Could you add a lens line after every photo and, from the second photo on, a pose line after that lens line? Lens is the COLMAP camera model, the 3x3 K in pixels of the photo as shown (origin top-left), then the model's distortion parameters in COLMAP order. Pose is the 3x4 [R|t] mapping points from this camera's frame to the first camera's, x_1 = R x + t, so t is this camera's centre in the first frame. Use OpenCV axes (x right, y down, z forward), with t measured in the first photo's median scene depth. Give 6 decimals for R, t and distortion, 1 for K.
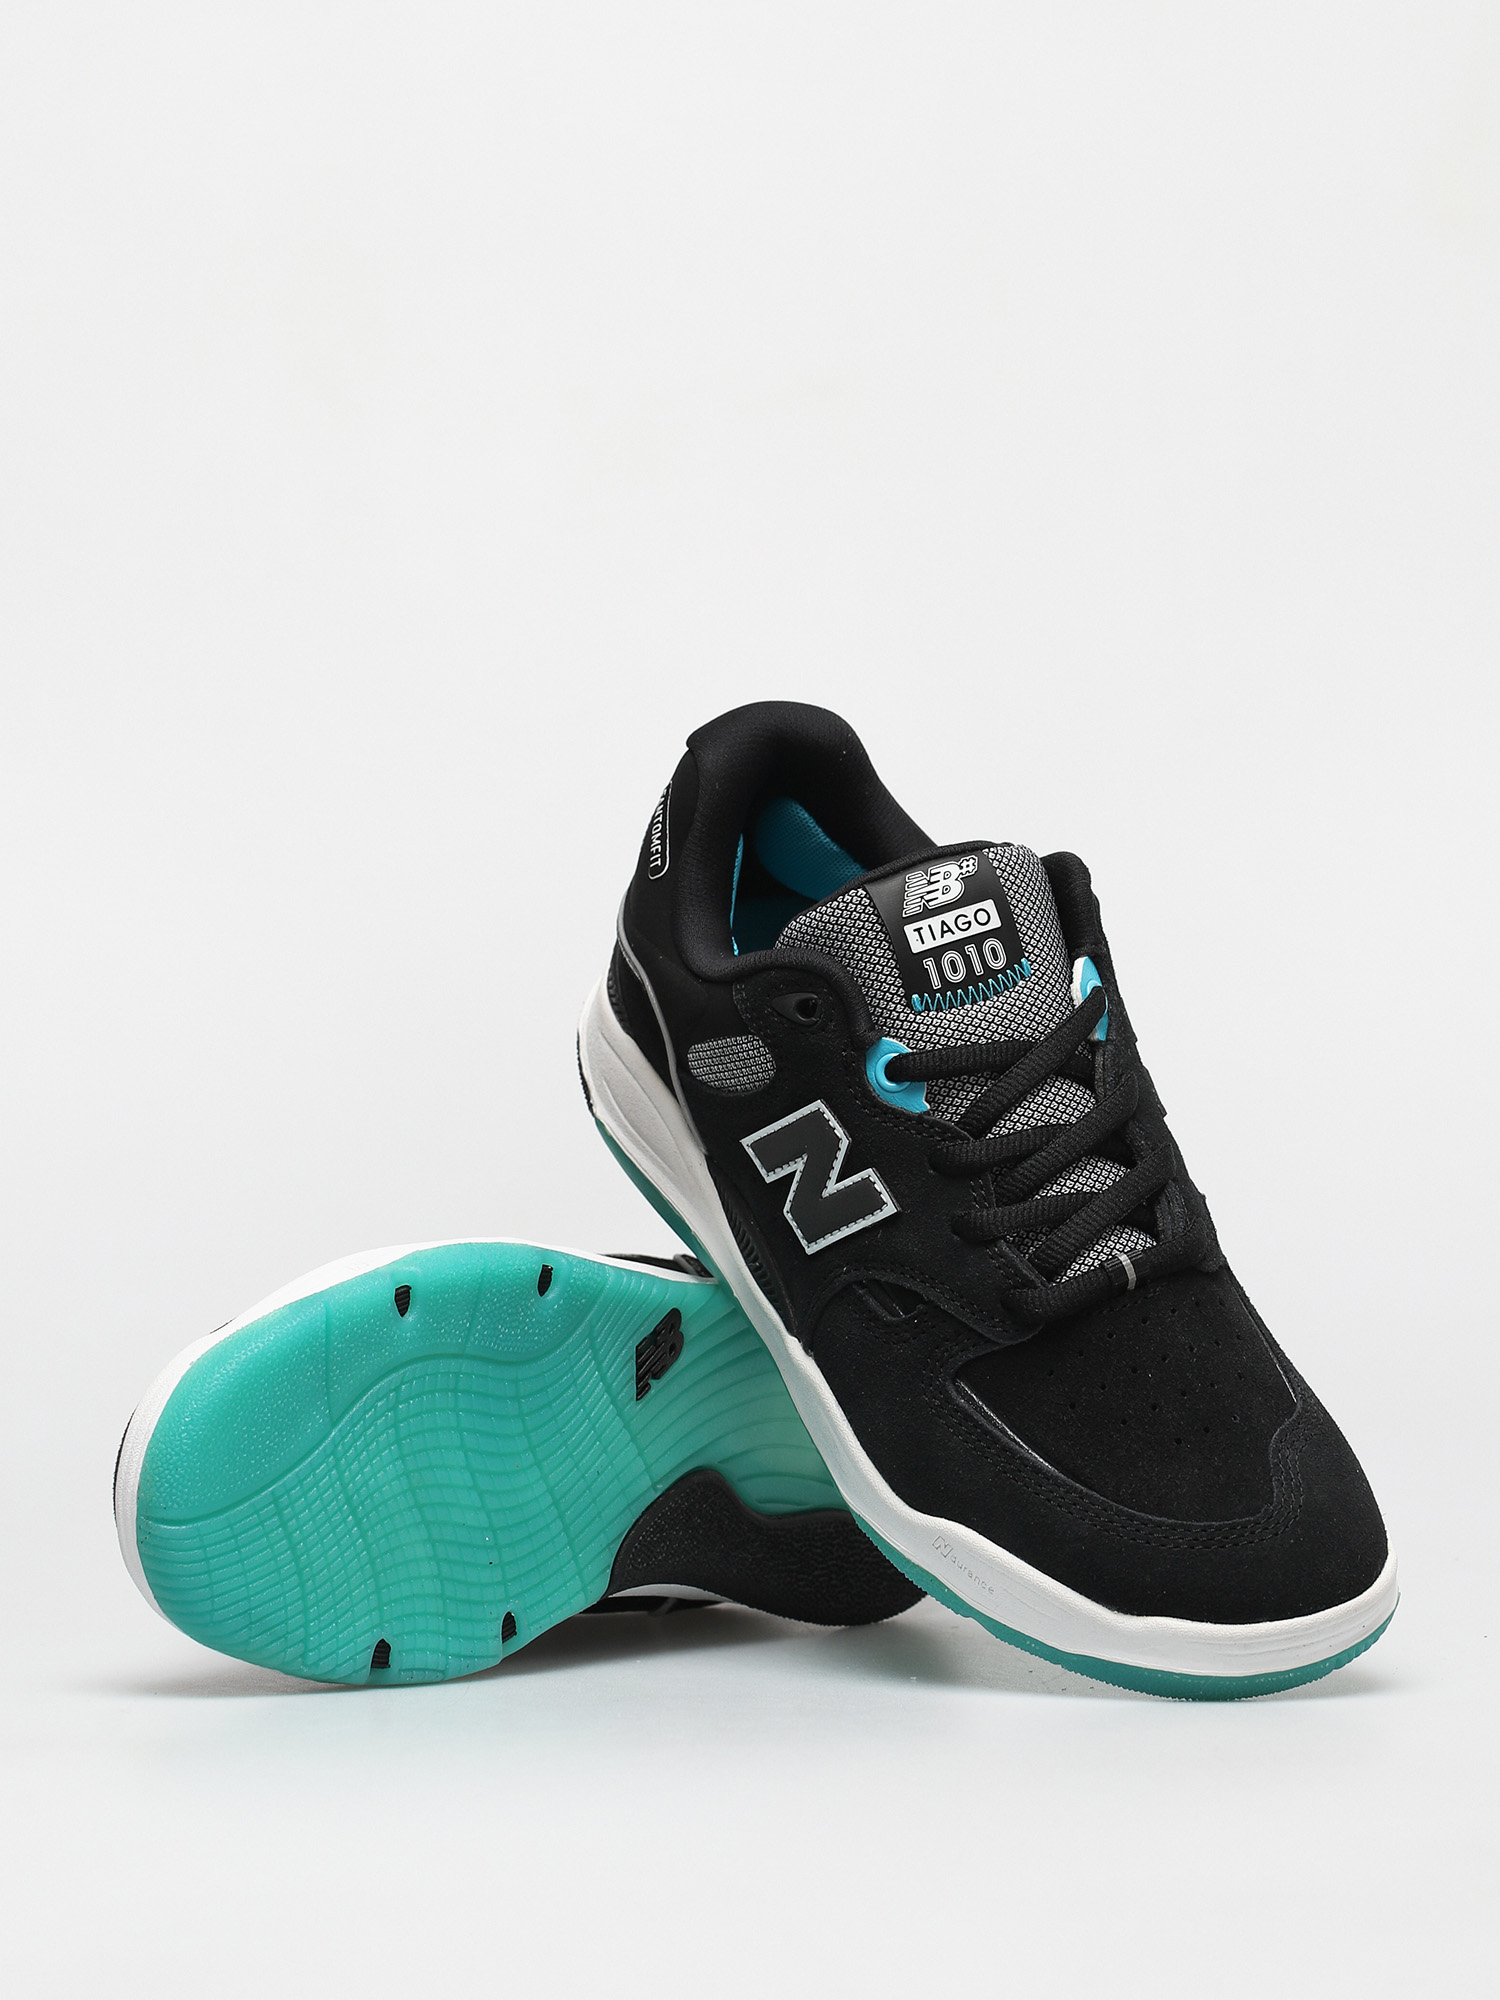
lens RADIAL K [[8372.1, 0, 750.0], [0, 8372.1, 1000.0], [0, 0, 1]] dist [0.235797, -2.228240]
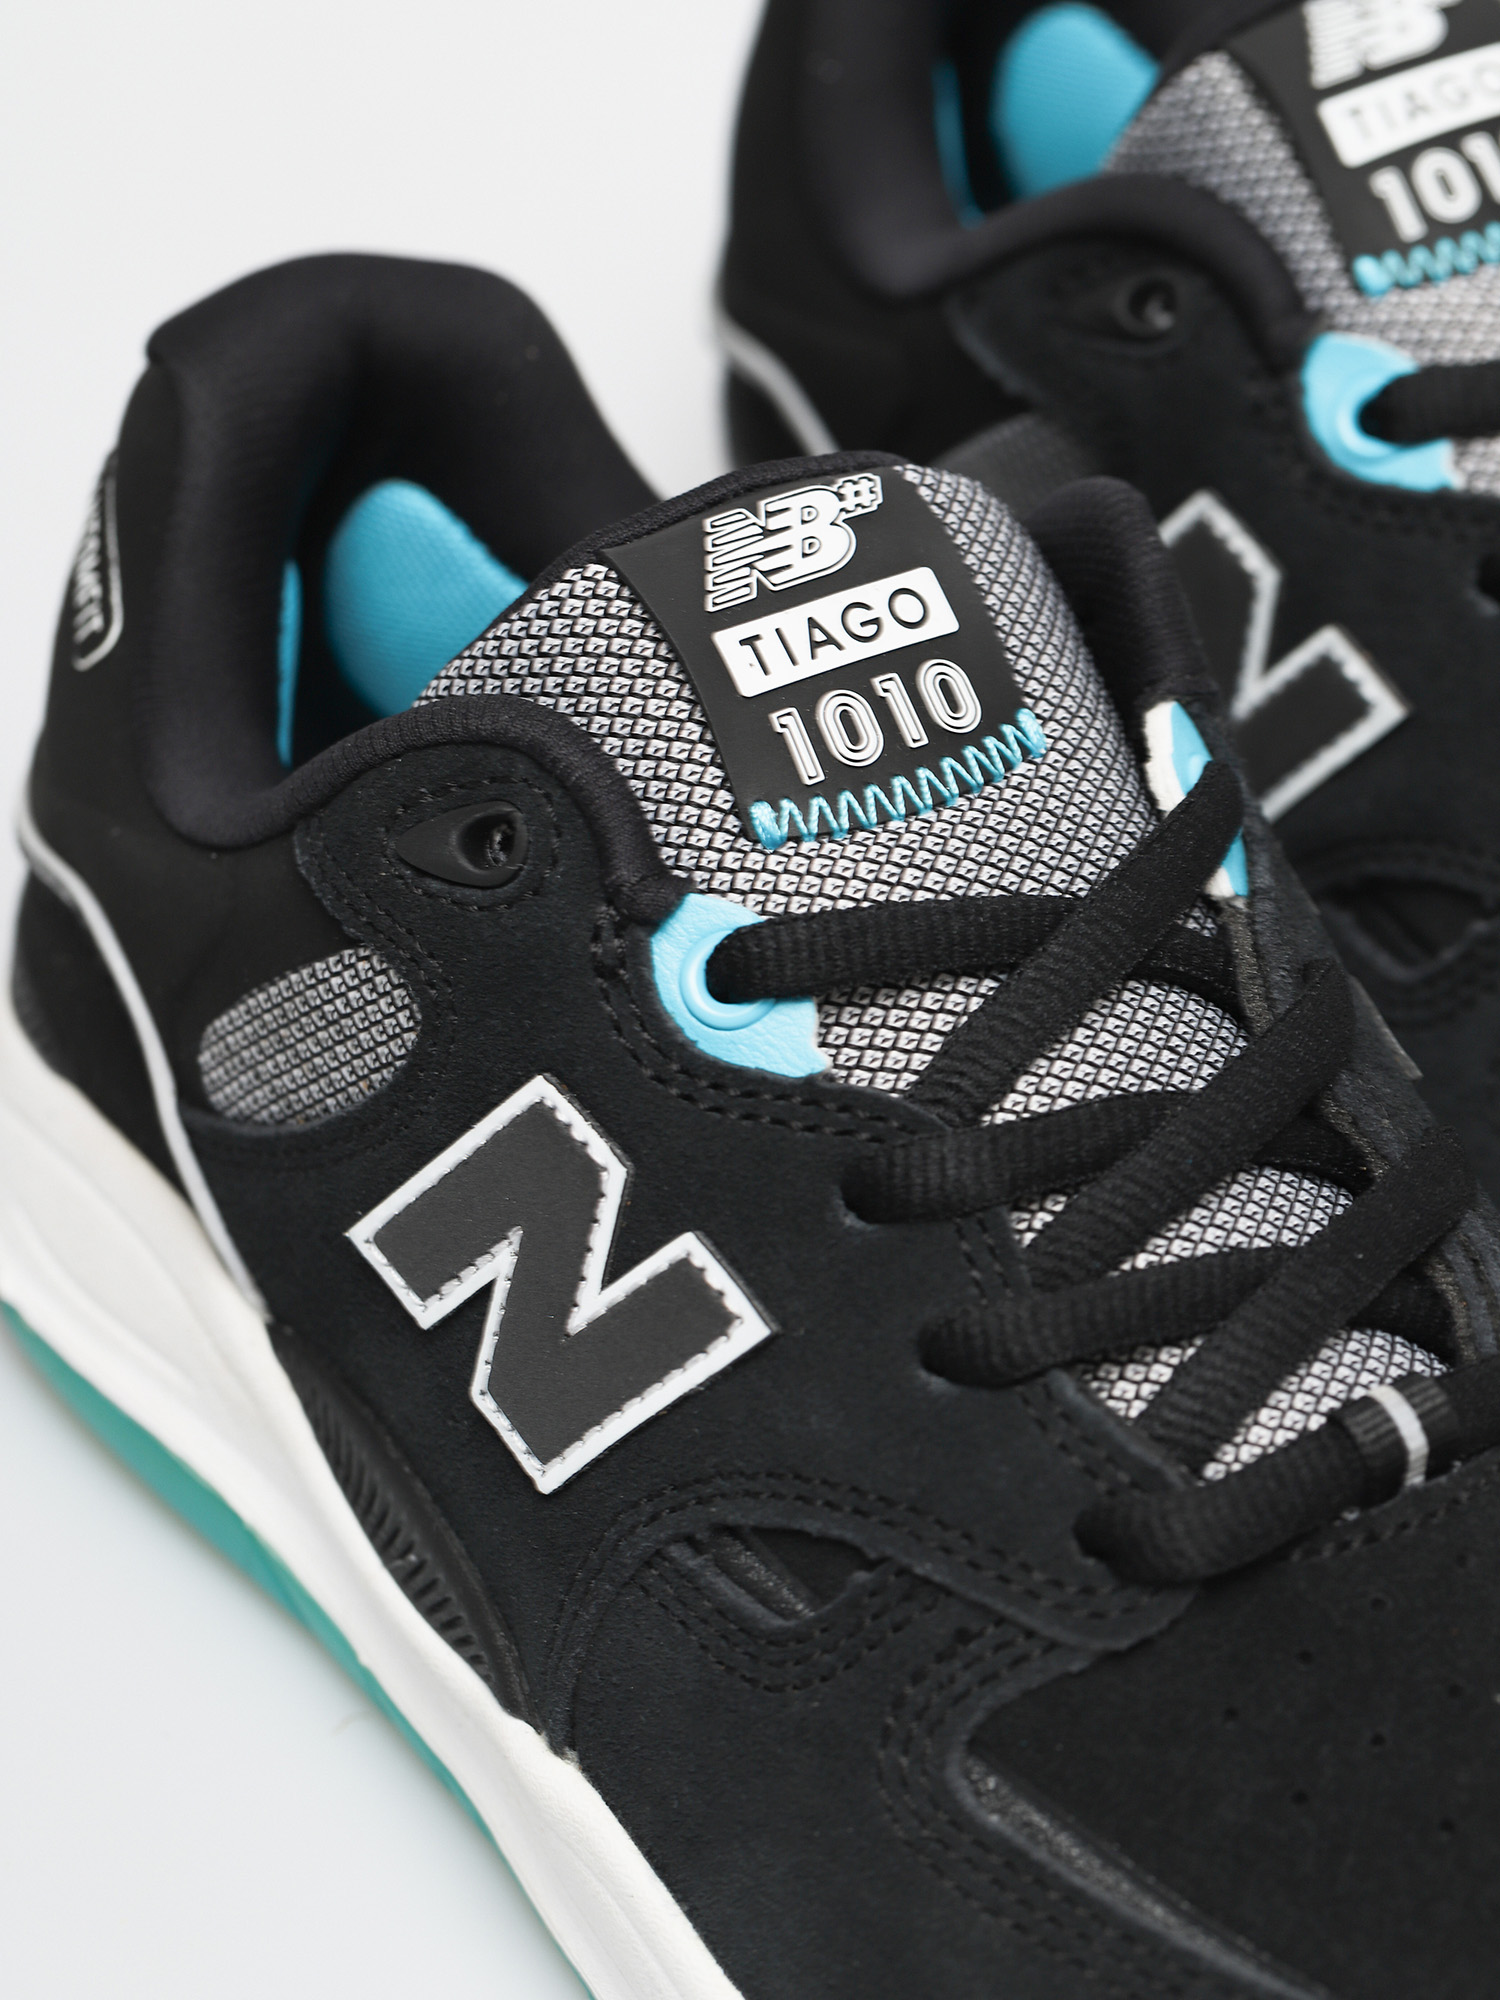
lens RADIAL K [[8372.1, 0, 750.0], [0, 8372.1, 1000.0], [0, 0, 1]] dist [0.235797, -2.228240]
pose [[0.995005, -0.092087, 0.038538, 0.003498], [0.095288, 0.991217, -0.091700, 0.043918], [-0.029755, 0.094914, 0.995041, 0.613823]]
